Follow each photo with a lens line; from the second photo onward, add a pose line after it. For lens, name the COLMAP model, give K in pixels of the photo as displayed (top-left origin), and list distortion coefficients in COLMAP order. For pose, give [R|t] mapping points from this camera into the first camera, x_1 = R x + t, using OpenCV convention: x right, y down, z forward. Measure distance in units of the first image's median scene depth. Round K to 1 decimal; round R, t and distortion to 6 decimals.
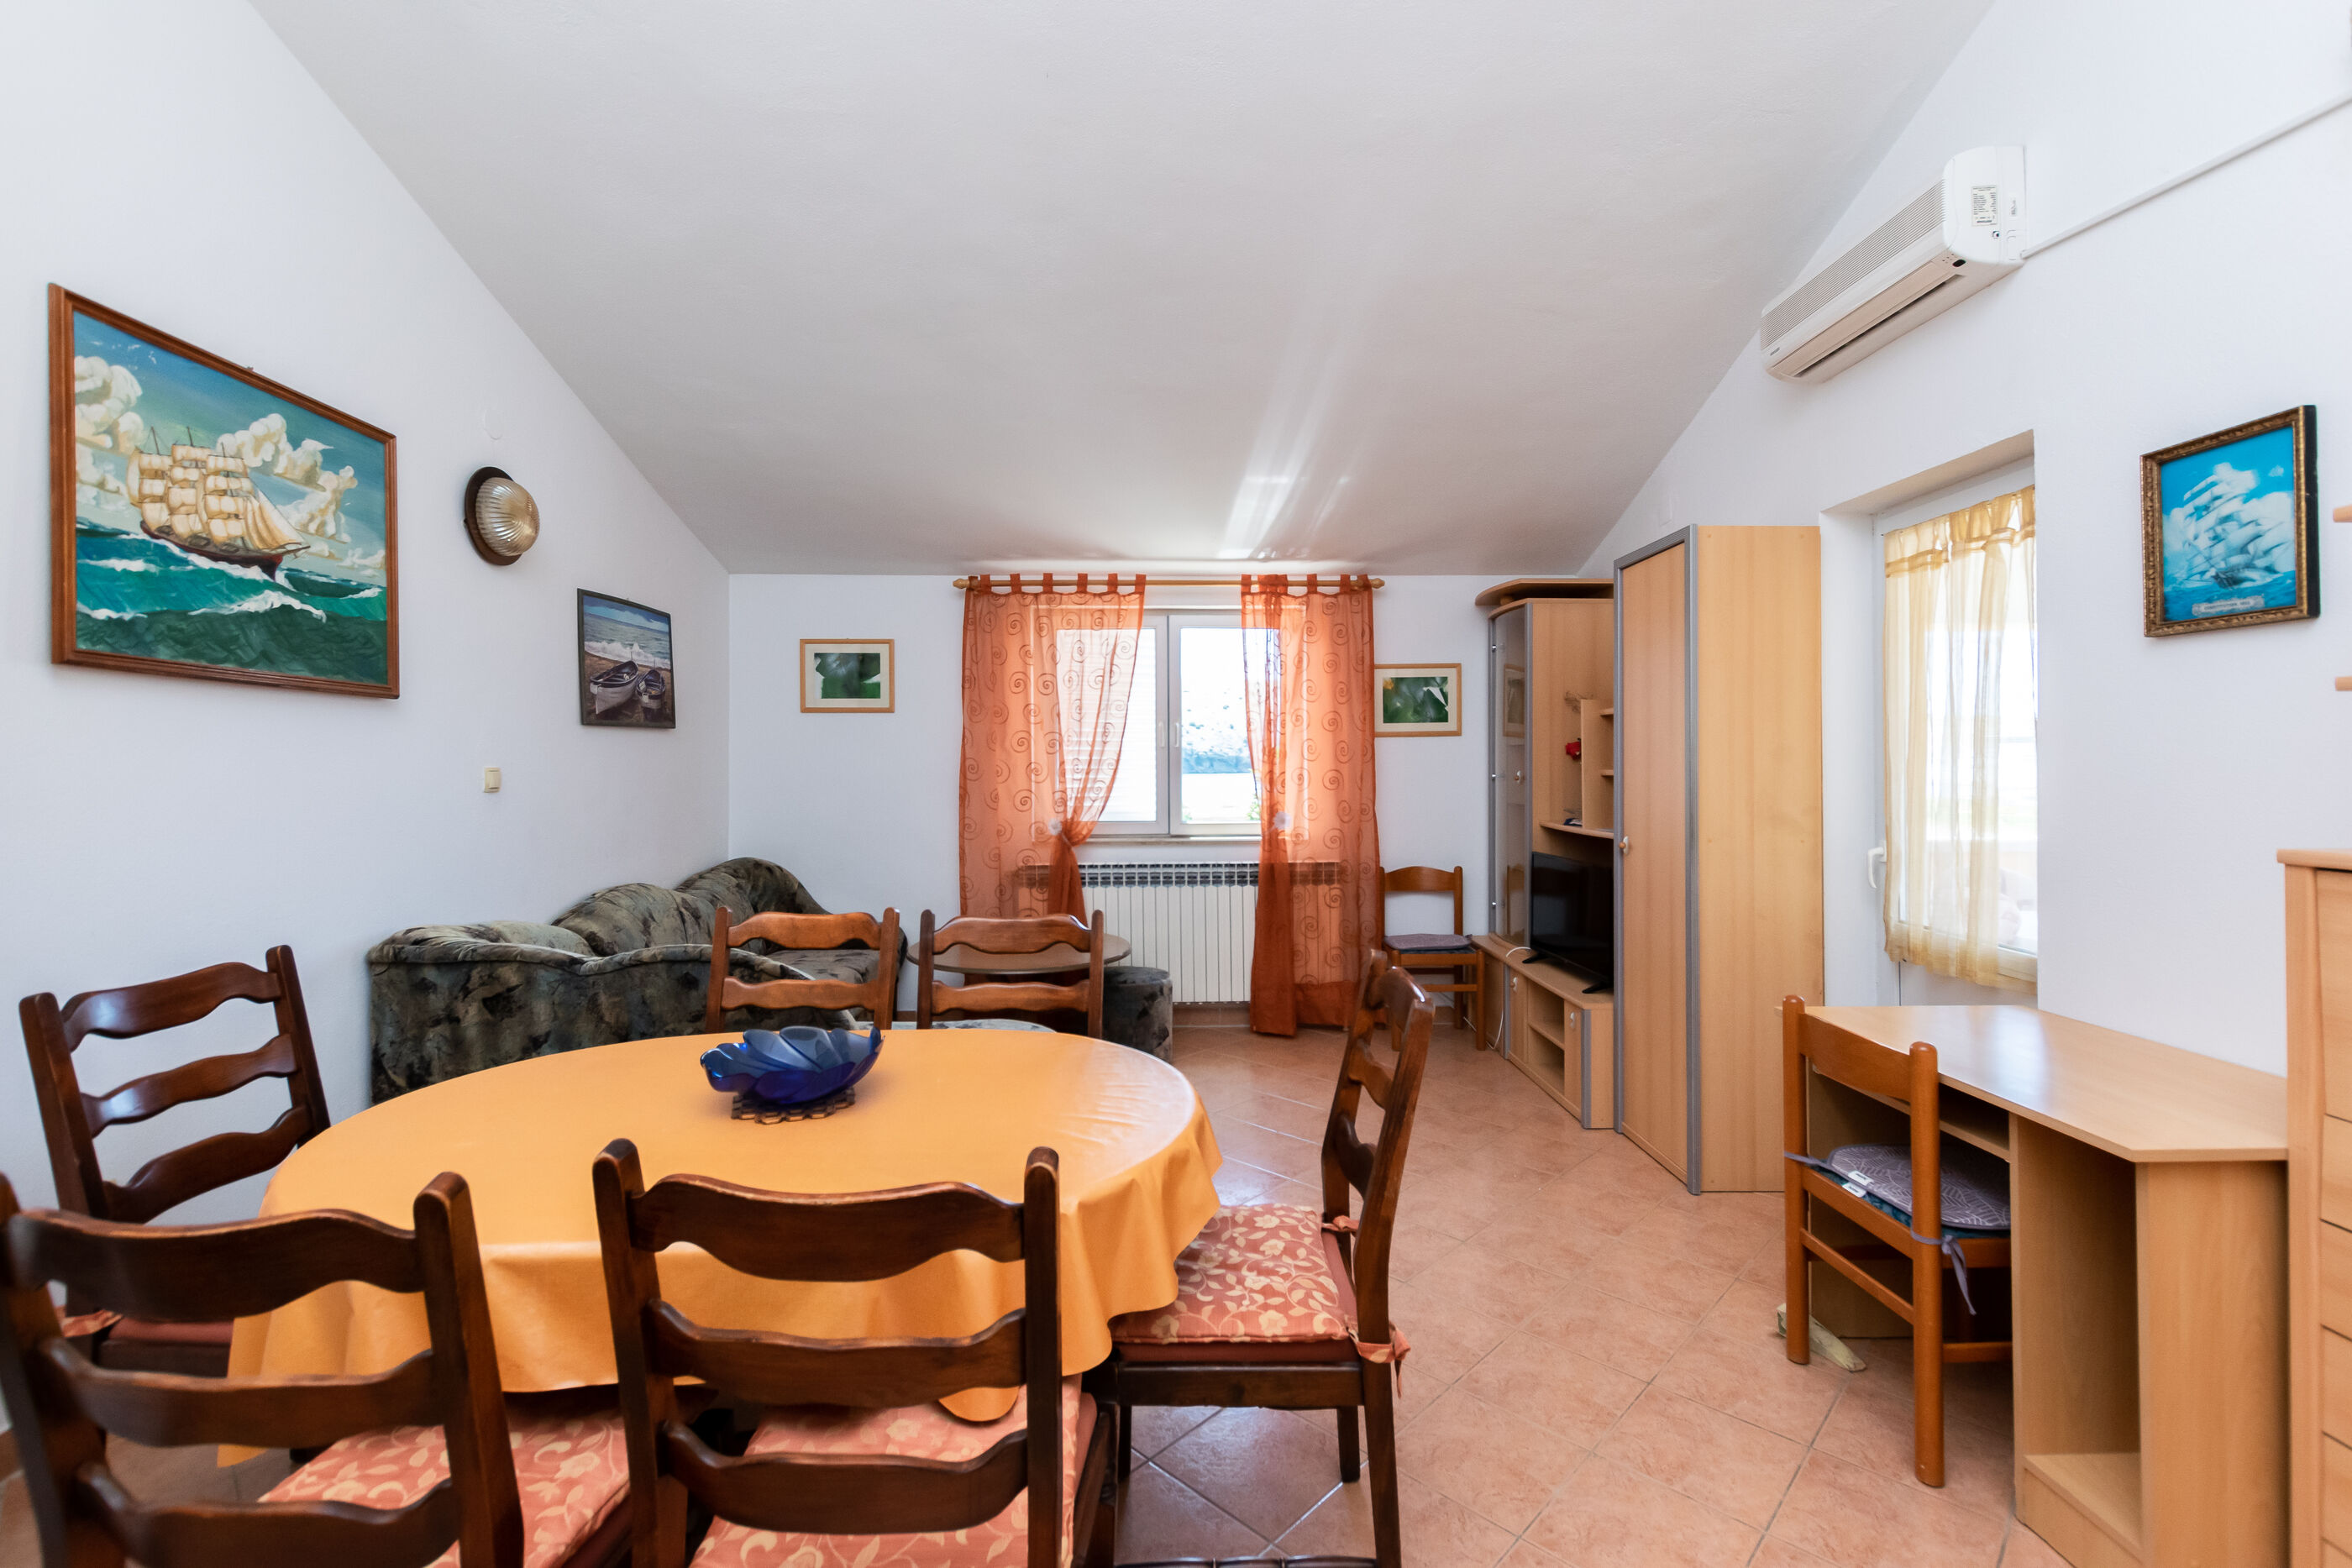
lens RADIAL K [[1020.5, 0, 1224.0], [0, 1020.5, 749.6], [0, 0, 1]] dist [0.010792, -0.004587]
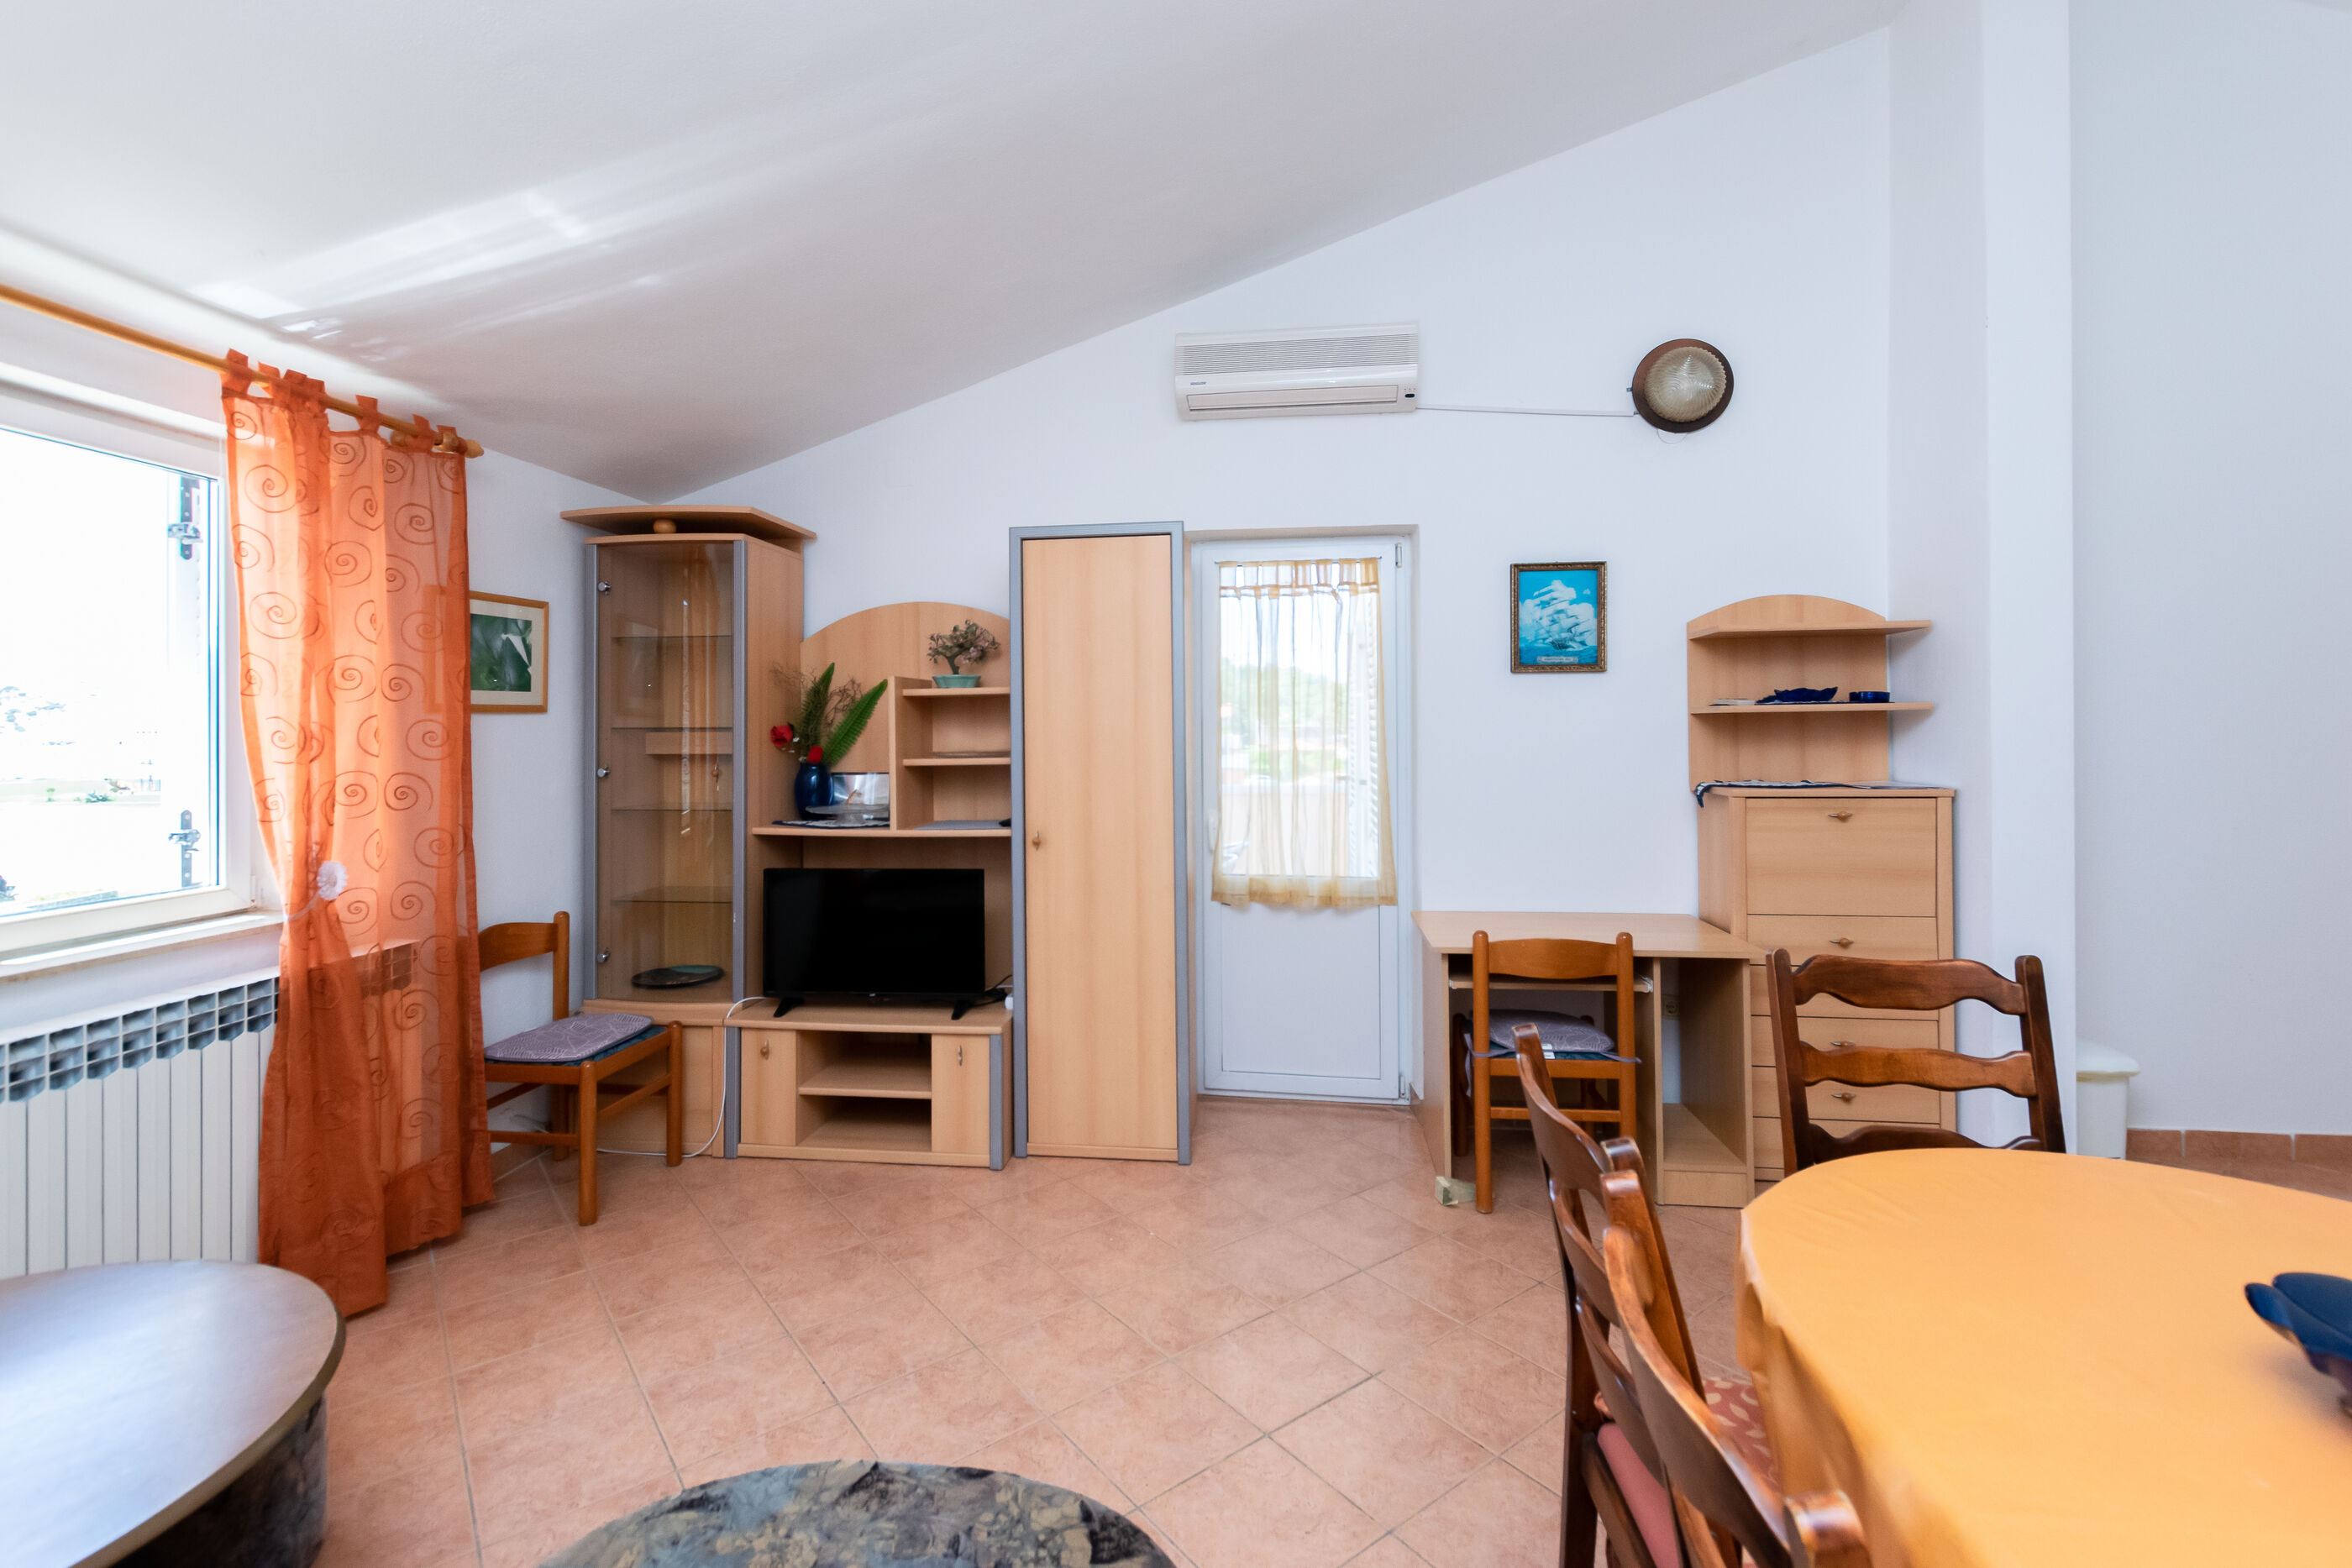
lens RADIAL K [[1020.5, 0, 1124.9], [0, 1020.5, 719.5], [0, 0, 1]] dist [0.010792, -0.004587]
pose [[0.193731, 0.008003, 0.981022, -0.800247], [-0.005068, 0.999962, -0.007157, -0.014849], [-0.981042, -0.003586, 0.193764, 1.192490]]
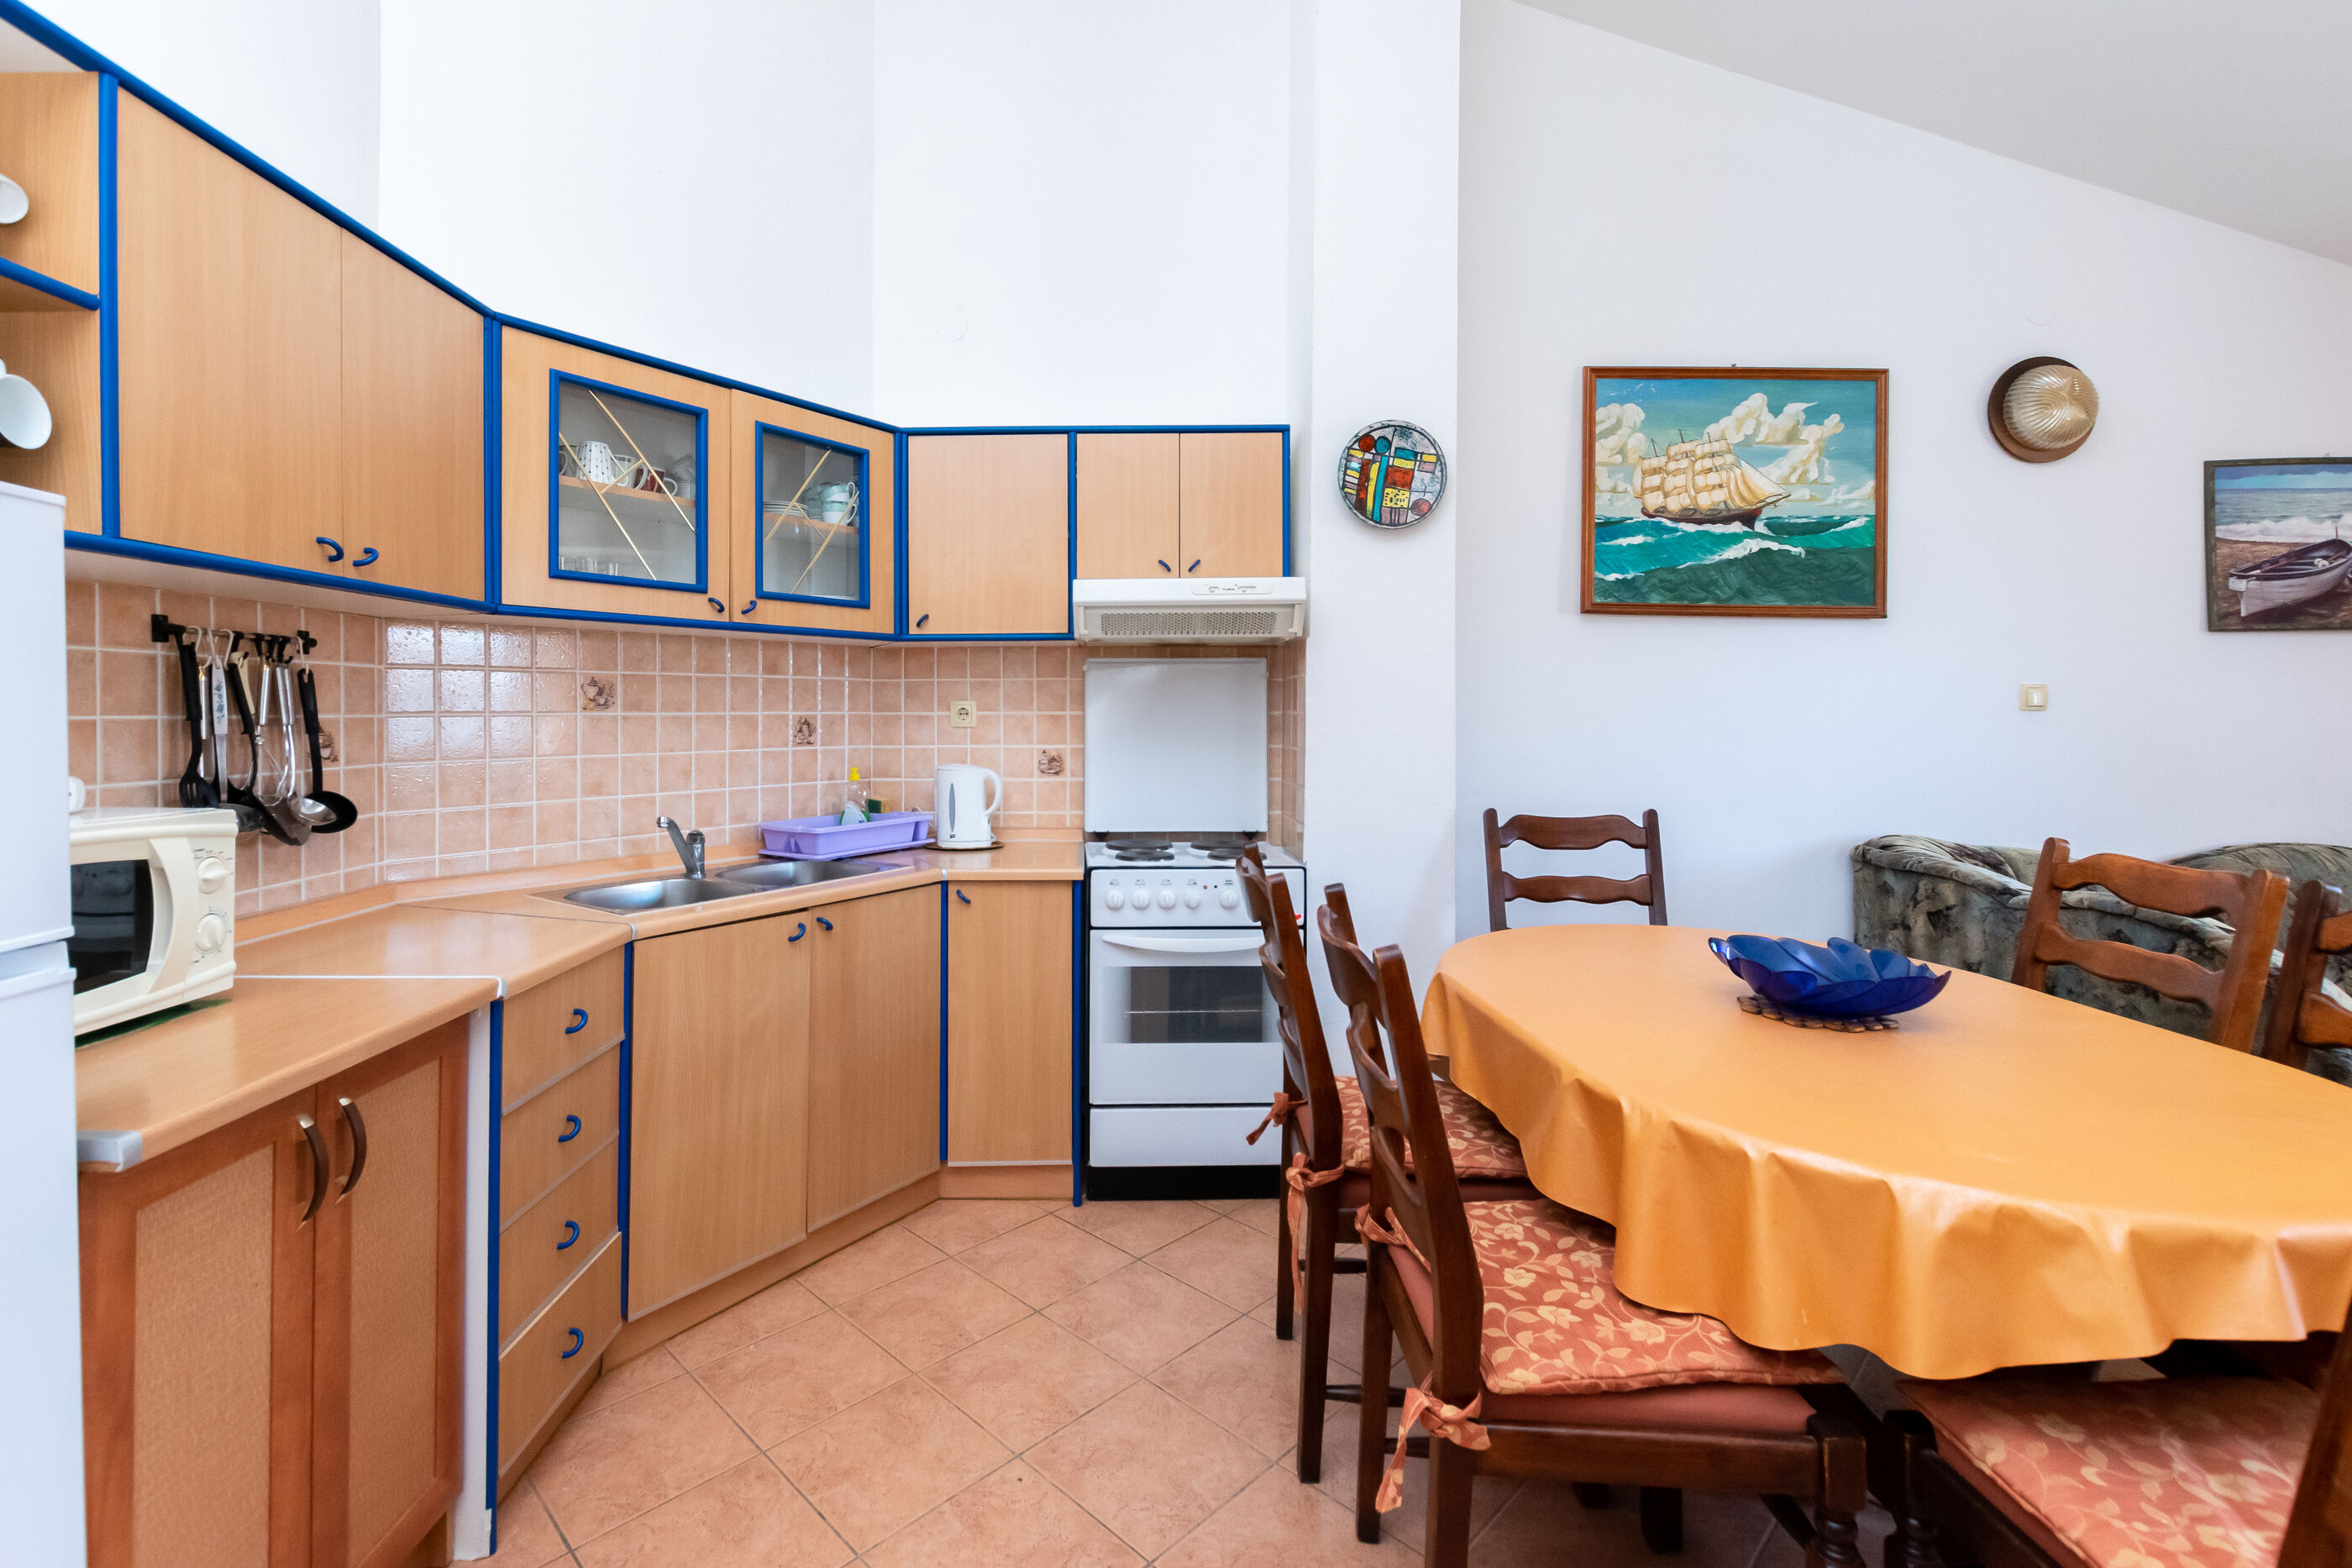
lens RADIAL K [[1178.7, 0, 1067.4], [0, 1178.7, 716.1], [0, 0, 1]] dist [0.008881, -0.003775]
pose [[-0.085328, 0.013129, -0.996266, 0.504872], [0.010308, 0.999871, 0.012294, 0.029419], [0.996300, -0.009221, -0.085453, 0.267994]]
